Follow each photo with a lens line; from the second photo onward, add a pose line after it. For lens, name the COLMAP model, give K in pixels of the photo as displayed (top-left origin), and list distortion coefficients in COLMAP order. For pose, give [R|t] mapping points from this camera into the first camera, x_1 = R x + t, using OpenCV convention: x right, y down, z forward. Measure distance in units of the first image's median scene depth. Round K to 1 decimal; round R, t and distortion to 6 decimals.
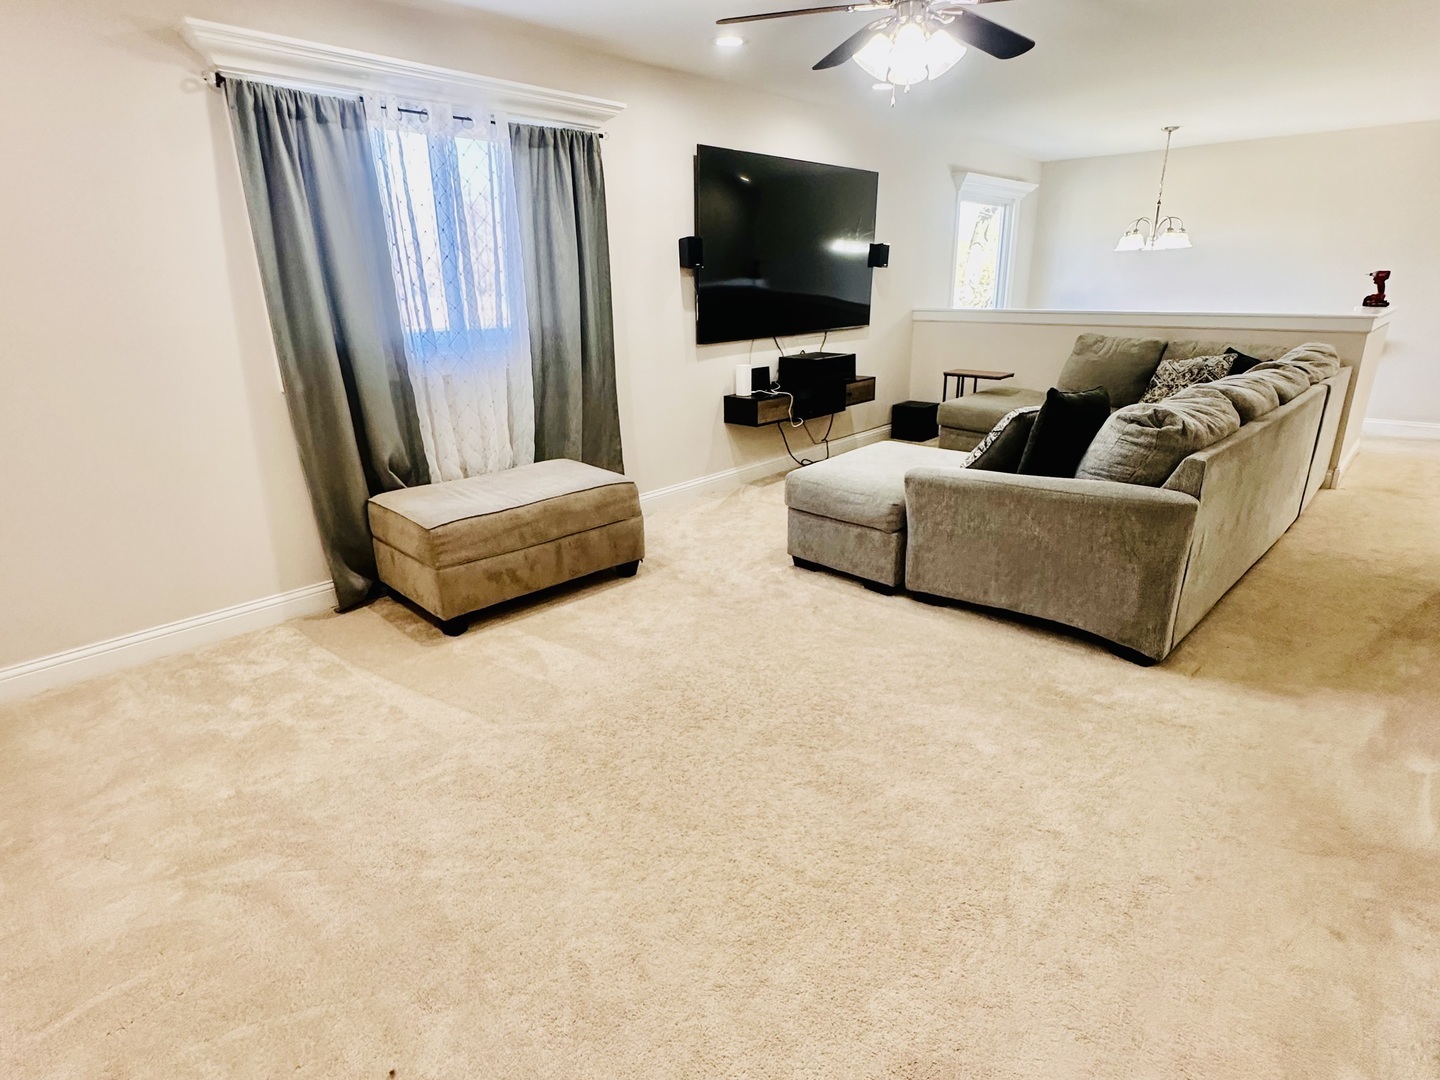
lens RADIAL K [[760.2, 0, 720.0], [0, 760.2, 540.0], [0, 0, 1]] dist [-0.002258, -0.000455]
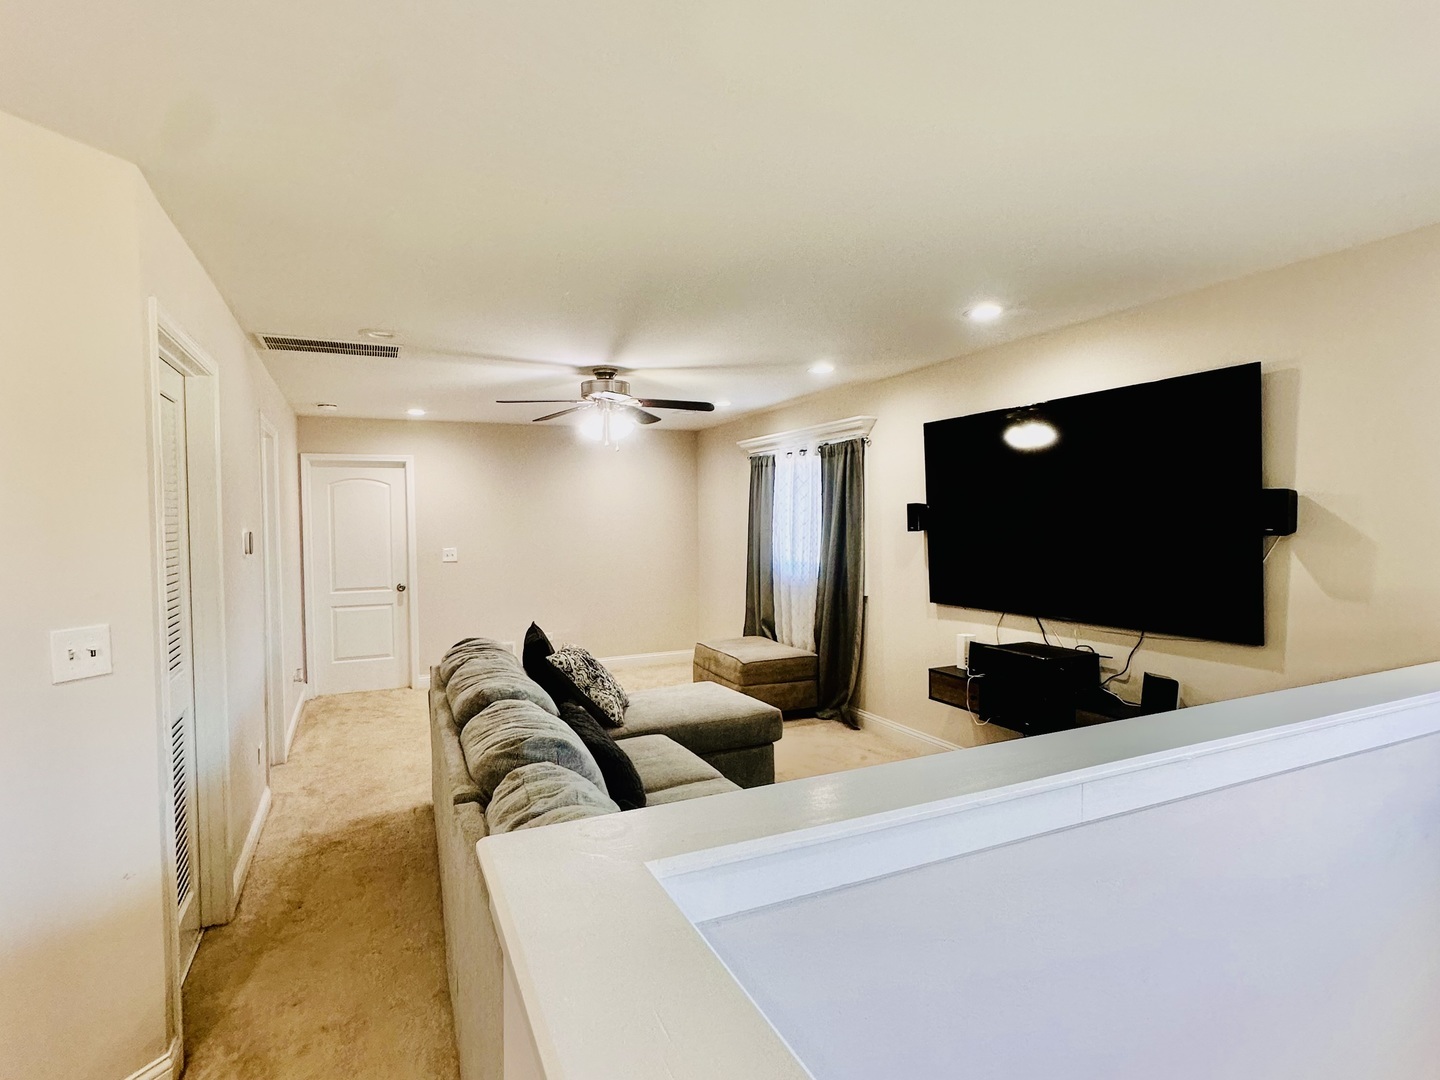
lens RADIAL K [[760.2, 0, 720.0], [0, 760.2, 540.0], [0, 0, 1]] dist [-0.002258, -0.000455]
pose [[-0.383560, 0.053063, -0.921990, 1.103768], [-0.273316, 0.947102, 0.168212, -0.472766], [0.882145, 0.316514, -0.348768, 1.190246]]
